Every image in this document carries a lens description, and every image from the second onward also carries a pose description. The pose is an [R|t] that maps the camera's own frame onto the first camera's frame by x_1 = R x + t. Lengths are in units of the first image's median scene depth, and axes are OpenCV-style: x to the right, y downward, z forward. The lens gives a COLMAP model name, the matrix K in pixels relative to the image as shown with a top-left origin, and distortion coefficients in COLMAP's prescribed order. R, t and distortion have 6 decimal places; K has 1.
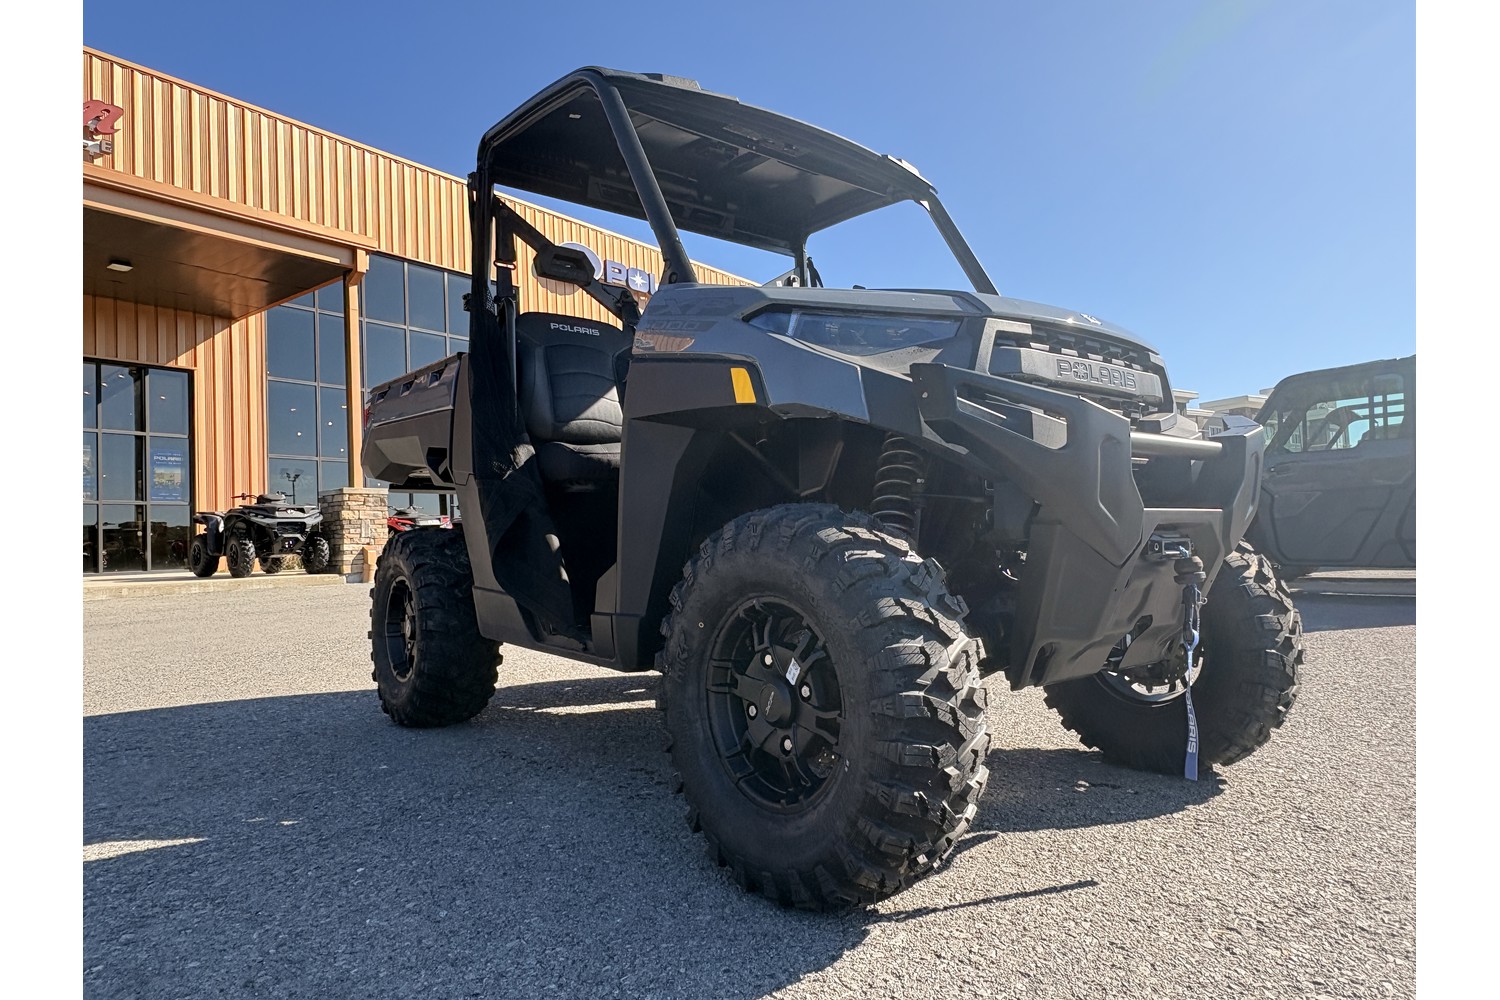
lens RADIAL K [[877.7, 0, 741.5], [0, 877.7, 498.8], [0, 0, 1]] dist [-0.031186, 0.046168]
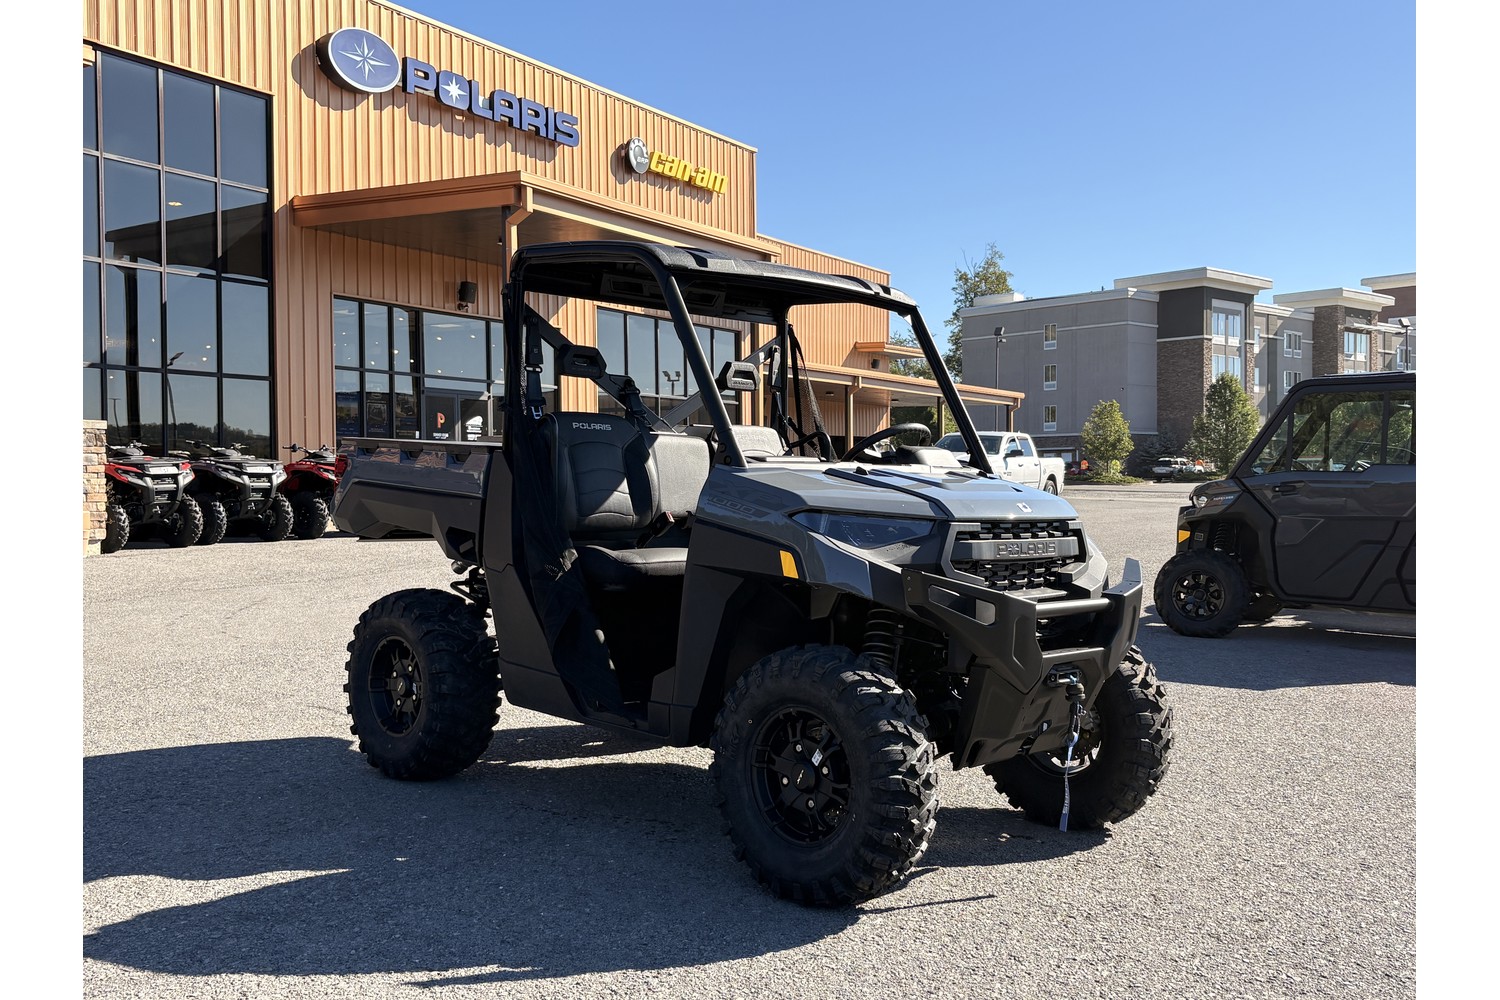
lens RADIAL K [[1393.9, 0, 746.1], [0, 1393.9, 495.5], [0, 0, 1]] dist [0.106727, -0.283808]
pose [[0.990647, 0.041695, 0.129925, -0.382913], [-0.050248, 0.996731, 0.063259, -0.392357], [-0.126863, -0.069196, 0.989504, -1.327147]]
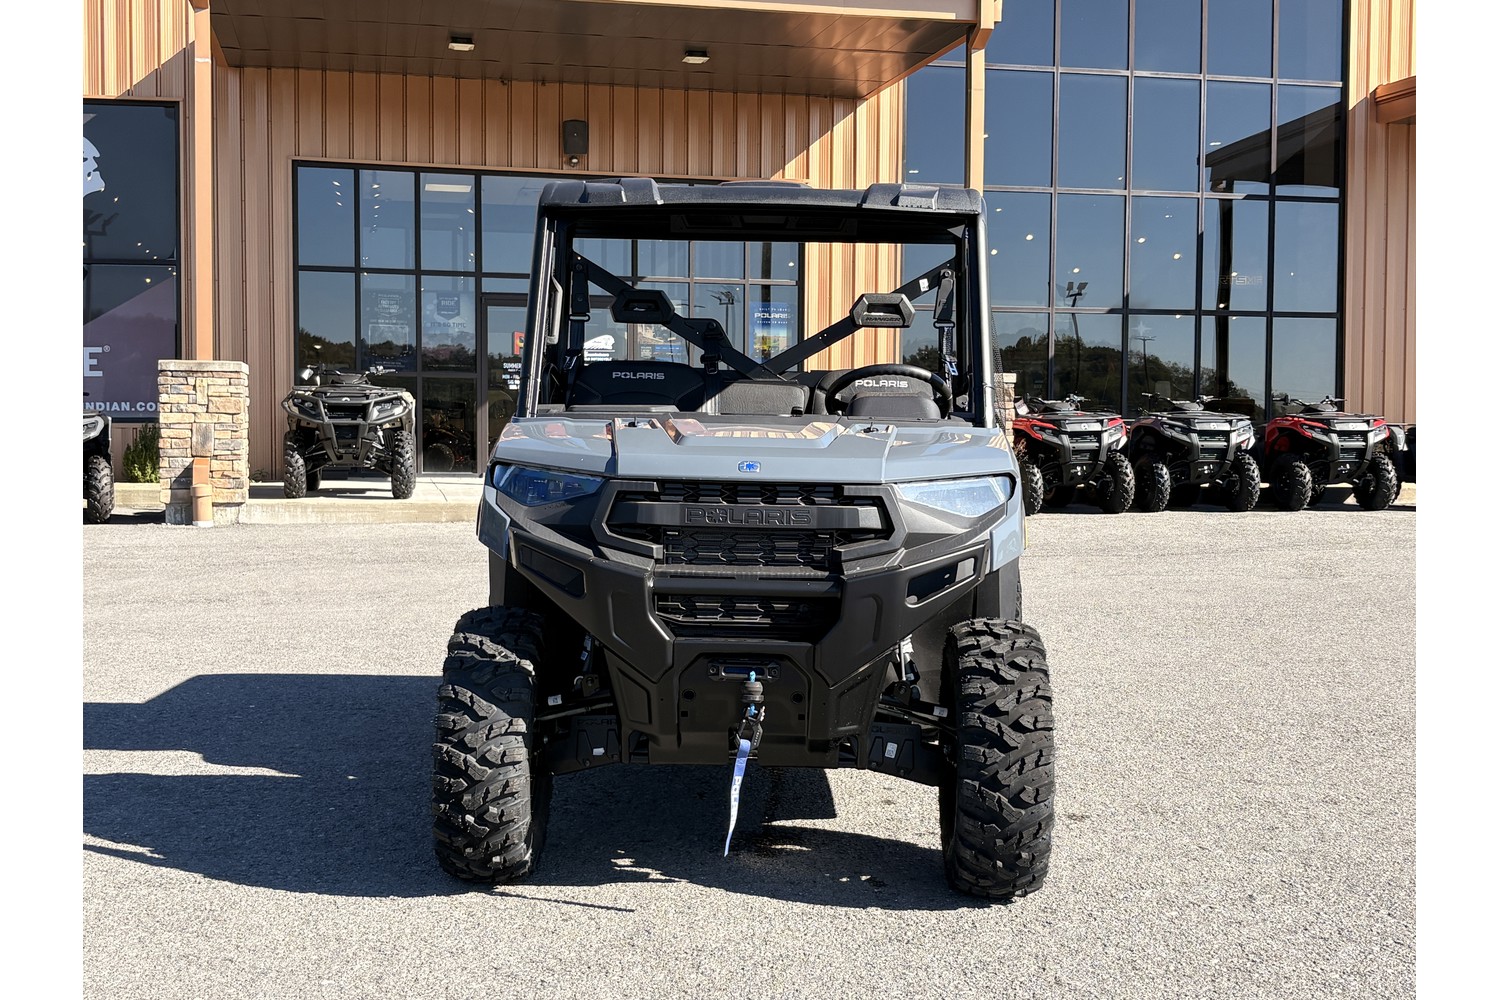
lens RADIAL K [[1745.8, 0, 750.0], [0, 1745.8, 500.0], [0, 0, 1]] dist [0.018512, 0.004195]
pose [[0.769732, 0.071929, -0.634302, 2.120494], [-0.003191, 0.994053, 0.108852, -0.468691], [0.638359, -0.081763, 0.765384, -0.871163]]
